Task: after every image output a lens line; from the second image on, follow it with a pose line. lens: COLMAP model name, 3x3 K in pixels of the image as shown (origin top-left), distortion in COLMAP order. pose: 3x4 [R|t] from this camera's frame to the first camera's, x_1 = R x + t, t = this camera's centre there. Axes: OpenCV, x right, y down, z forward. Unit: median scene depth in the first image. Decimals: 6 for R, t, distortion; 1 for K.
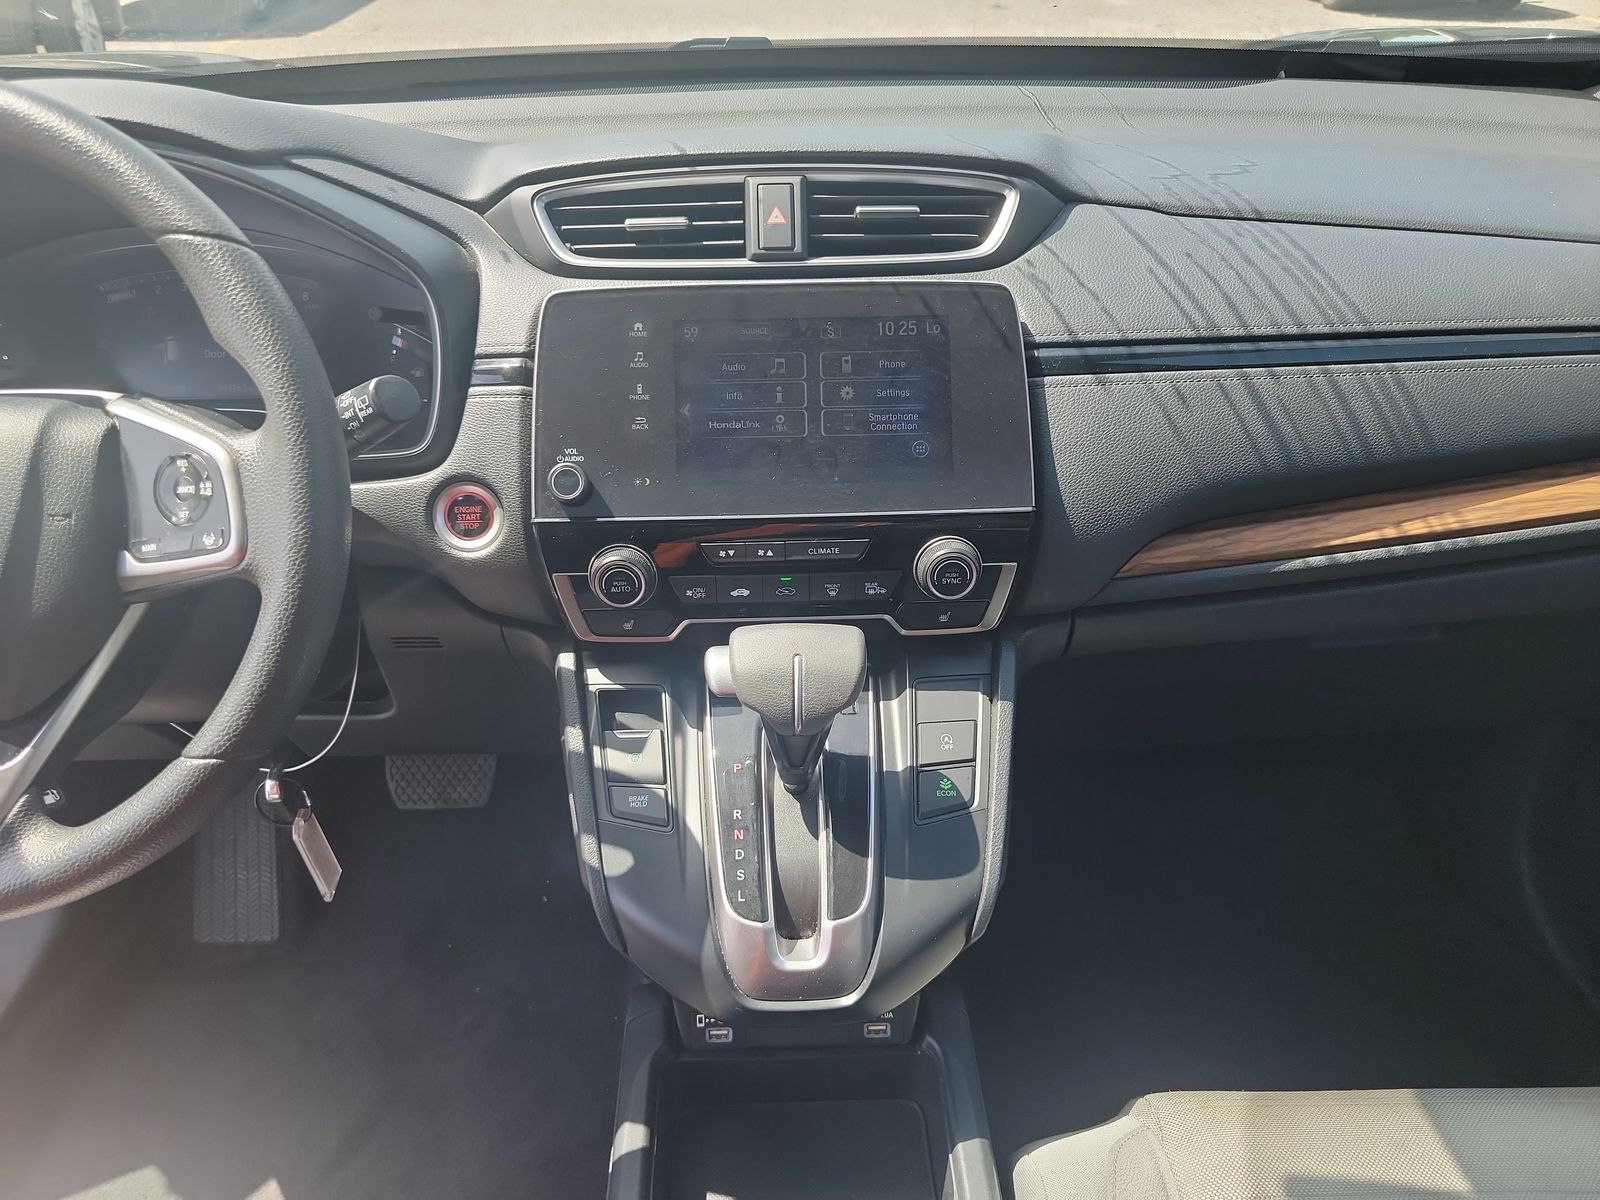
lens RADIAL K [[1001.7, 0, 800.0], [0, 1001.7, 600.0], [0, 0, 1]] dist [-0.002429, -0.001160]
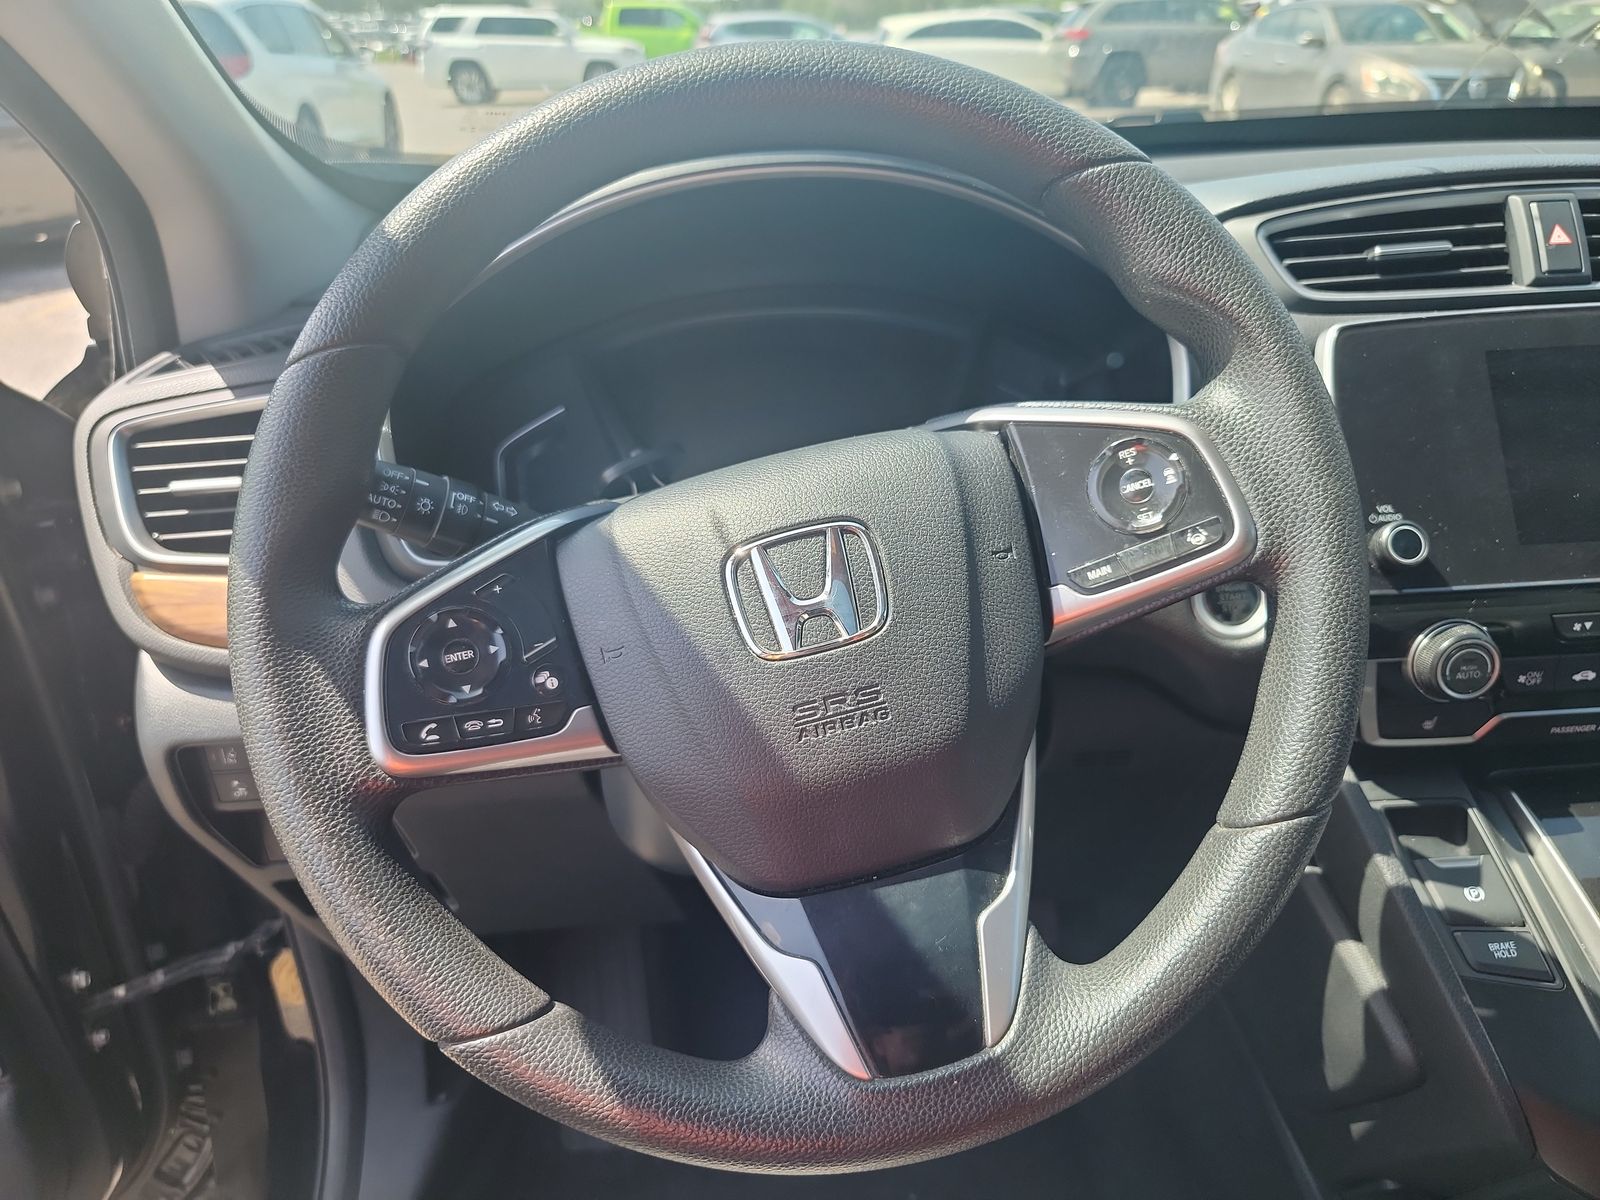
lens RADIAL K [[1001.7, 0, 800.0], [0, 1001.7, 600.0], [0, 0, 1]] dist [-0.002429, -0.001160]
pose [[0.999202, -0.038174, -0.011773, -0.668724], [0.036160, 0.989542, -0.139637, 0.021325], [0.016980, 0.139100, 0.990133, 0.184350]]
